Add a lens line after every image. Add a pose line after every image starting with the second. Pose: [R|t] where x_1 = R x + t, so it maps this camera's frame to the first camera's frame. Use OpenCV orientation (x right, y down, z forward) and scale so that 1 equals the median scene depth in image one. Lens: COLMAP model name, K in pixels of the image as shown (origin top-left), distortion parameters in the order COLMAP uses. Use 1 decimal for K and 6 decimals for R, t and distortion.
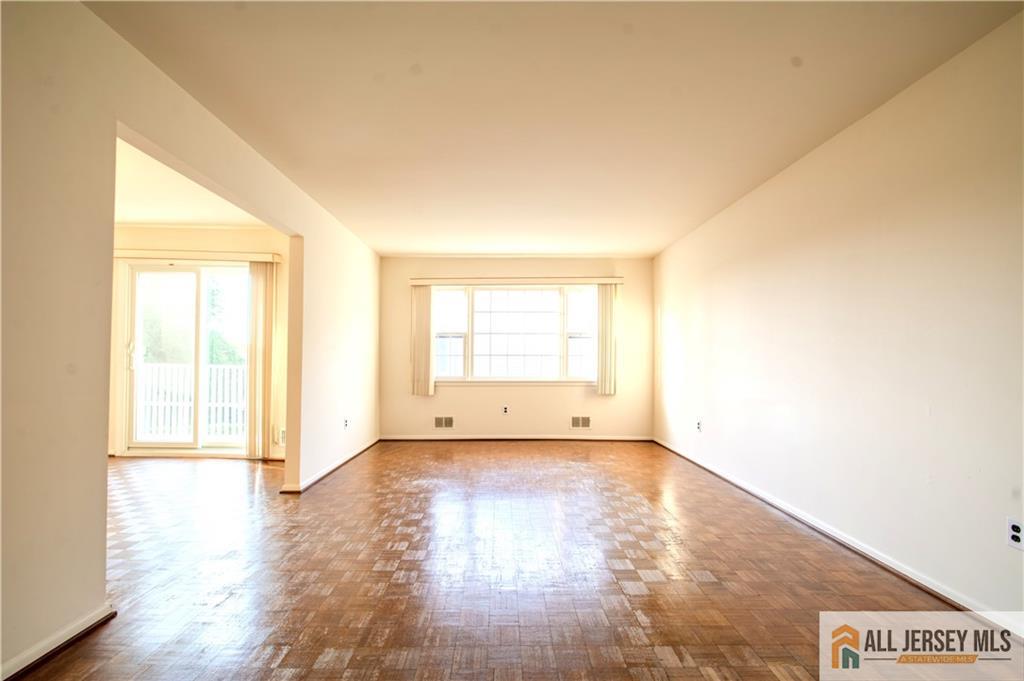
lens RADIAL K [[451.9, 0, 508.1], [0, 451.9, 346.4], [0, 0, 1]] dist [0.002639, -0.006587]
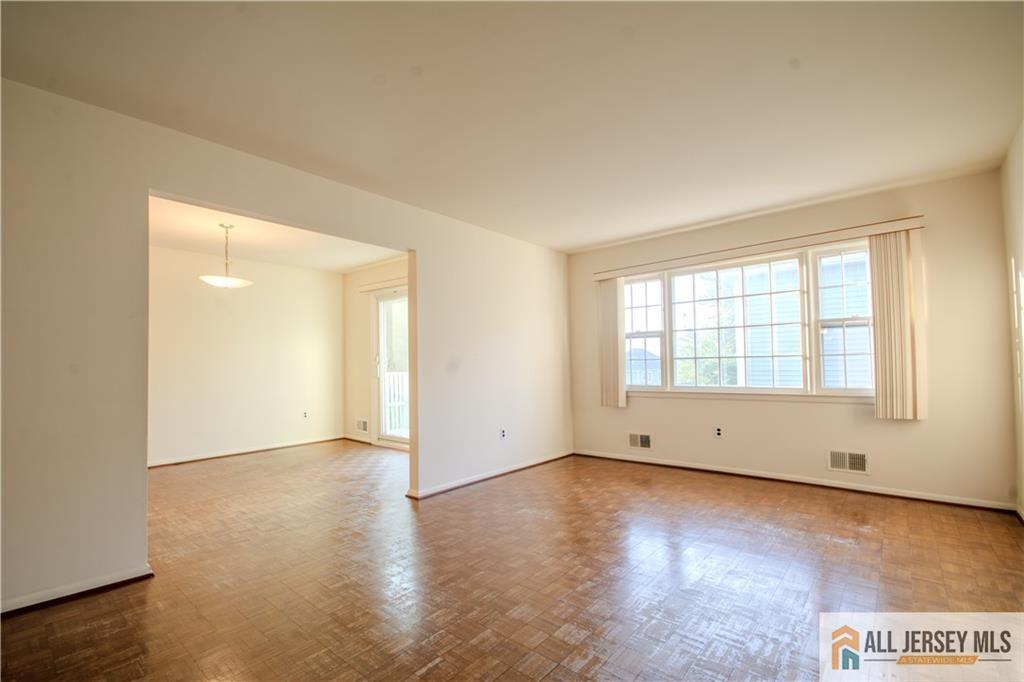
lens RADIAL K [[451.9, 0, 518.6], [0, 451.9, 346.3], [0, 0, 1]] dist [0.002639, -0.006587]
pose [[0.747471, -0.043590, -0.662862, 0.248291], [0.037419, 0.999023, -0.023501, 0.006974], [0.663239, -0.007237, 0.748372, 0.241164]]
